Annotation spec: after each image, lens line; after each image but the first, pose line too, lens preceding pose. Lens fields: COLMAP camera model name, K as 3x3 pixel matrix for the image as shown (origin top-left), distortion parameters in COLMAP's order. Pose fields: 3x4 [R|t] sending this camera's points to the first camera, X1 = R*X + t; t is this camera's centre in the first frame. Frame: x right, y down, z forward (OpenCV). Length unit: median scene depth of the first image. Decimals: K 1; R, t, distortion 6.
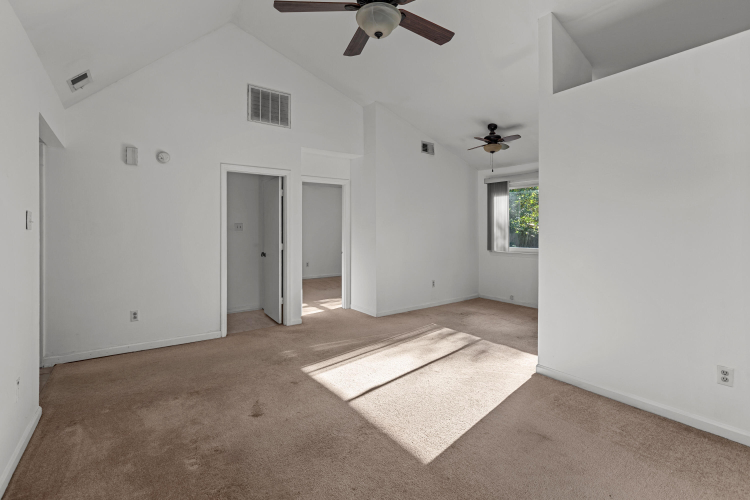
lens RADIAL K [[343.2, 0, 377.0], [0, 343.2, 233.3], [0, 0, 1]] dist [0.002676, 0.000503]
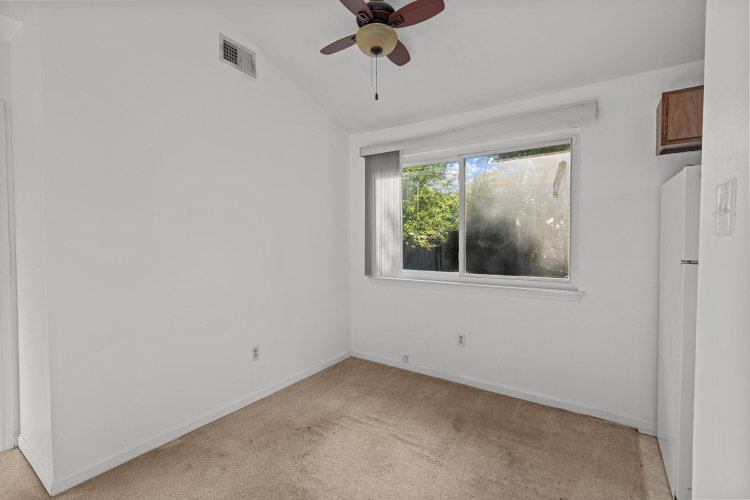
lens RADIAL K [[333.8, 0, 375.4], [0, 333.8, 247.2], [0, 0, 1]] dist [0.000463, 0.000057]
pose [[0.942760, -0.003366, 0.333456, 0.162325], [-0.000873, 0.999921, 0.012561, -0.003871], [-0.333471, -0.012133, 0.942682, 0.500448]]
